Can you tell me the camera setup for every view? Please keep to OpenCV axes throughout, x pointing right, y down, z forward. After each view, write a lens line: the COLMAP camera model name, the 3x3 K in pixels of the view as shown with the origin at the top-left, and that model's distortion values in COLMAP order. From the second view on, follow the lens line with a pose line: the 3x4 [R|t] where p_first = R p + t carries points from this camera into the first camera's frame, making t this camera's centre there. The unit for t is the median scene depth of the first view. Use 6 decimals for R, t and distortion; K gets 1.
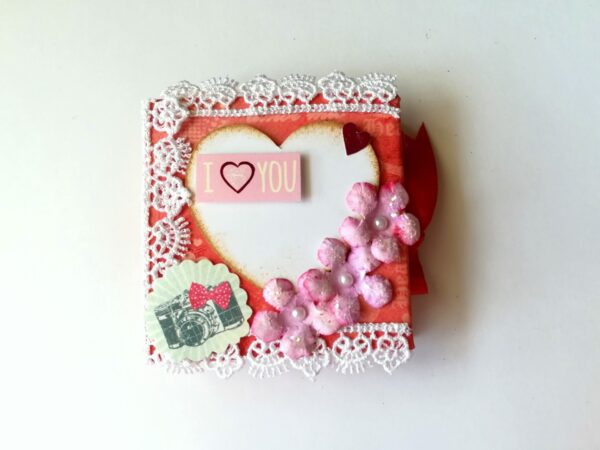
lens RADIAL K [[461.2, 0, 300.6], [0, 461.2, 225.2], [0, 0, 1]] dist [-0.093341, -0.024420]
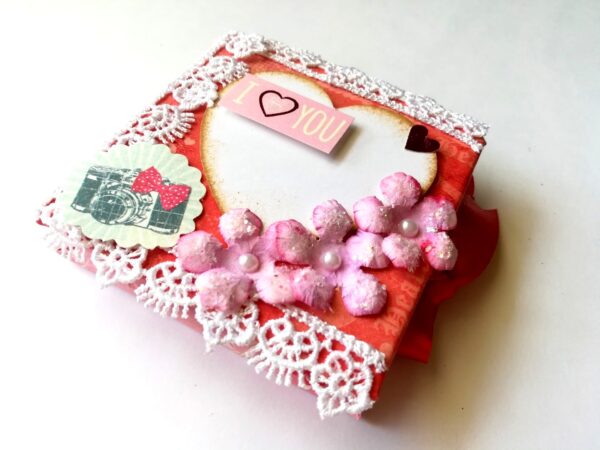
lens RADIAL K [[461.2, 0, 296.8], [0, 461.2, 225.9], [0, 0, 1]] dist [-0.093341, -0.024420]
pose [[0.862320, 0.462842, -0.205380, 0.172950], [-0.505838, 0.768917, -0.391018, 0.378504], [-0.023059, 0.441072, 0.897175, 0.357108]]
